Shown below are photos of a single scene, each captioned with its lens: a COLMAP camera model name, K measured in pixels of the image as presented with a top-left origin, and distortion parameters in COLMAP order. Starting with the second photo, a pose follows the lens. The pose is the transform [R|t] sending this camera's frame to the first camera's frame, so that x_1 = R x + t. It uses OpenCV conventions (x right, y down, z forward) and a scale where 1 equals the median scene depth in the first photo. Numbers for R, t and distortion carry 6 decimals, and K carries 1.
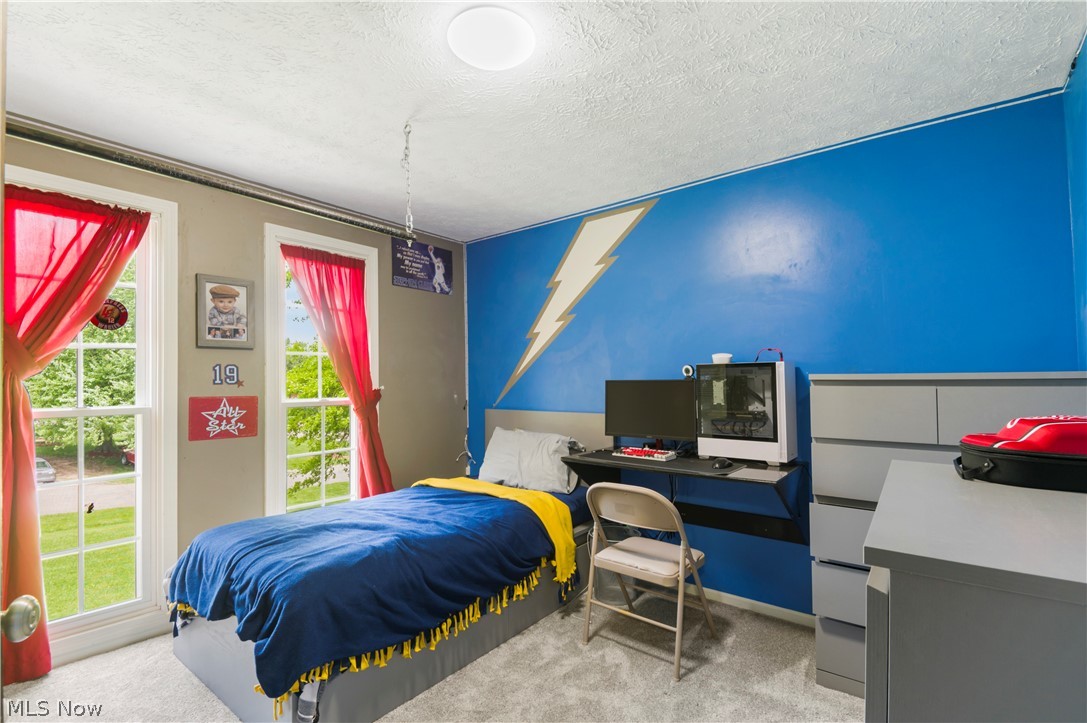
lens RADIAL K [[490.9, 0, 540.2], [0, 490.9, 374.5], [0, 0, 1]] dist [0.001800, -0.000377]
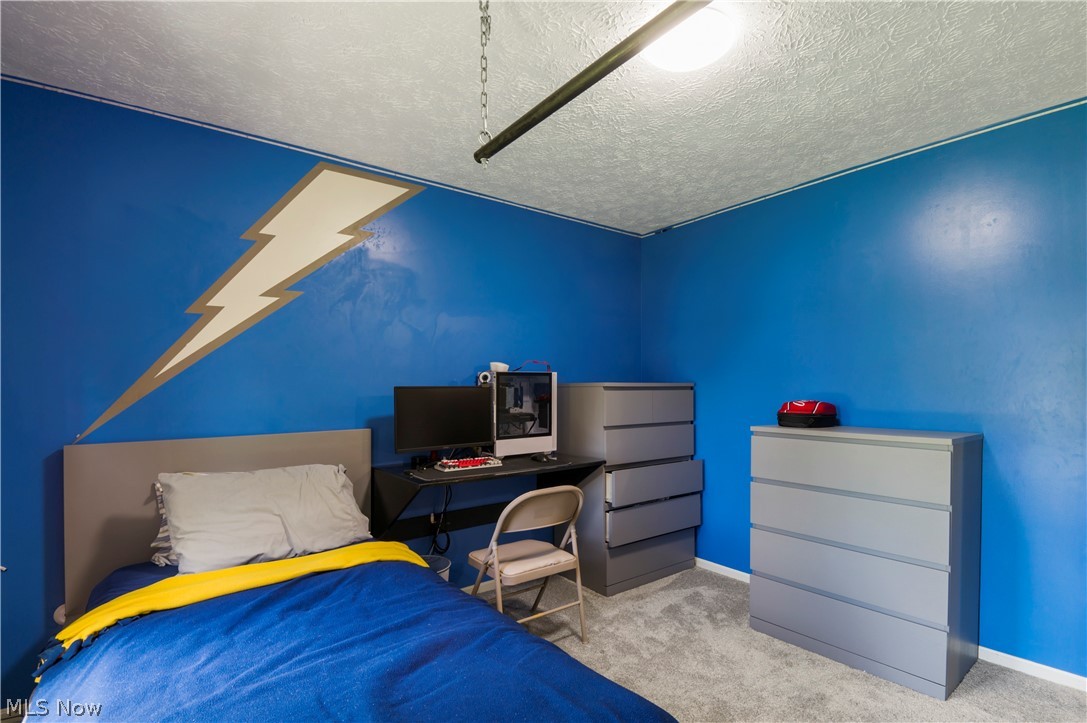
lens RADIAL K [[509.9, 0, 555.9], [0, 509.9, 389.7], [0, 0, 1]] dist [0.002259, -0.000399]
pose [[0.239309, -0.001865, 0.970942, -0.684821], [-0.009886, 0.999942, 0.004358, 0.012124], [-0.970893, -0.010642, 0.239277, 0.588515]]
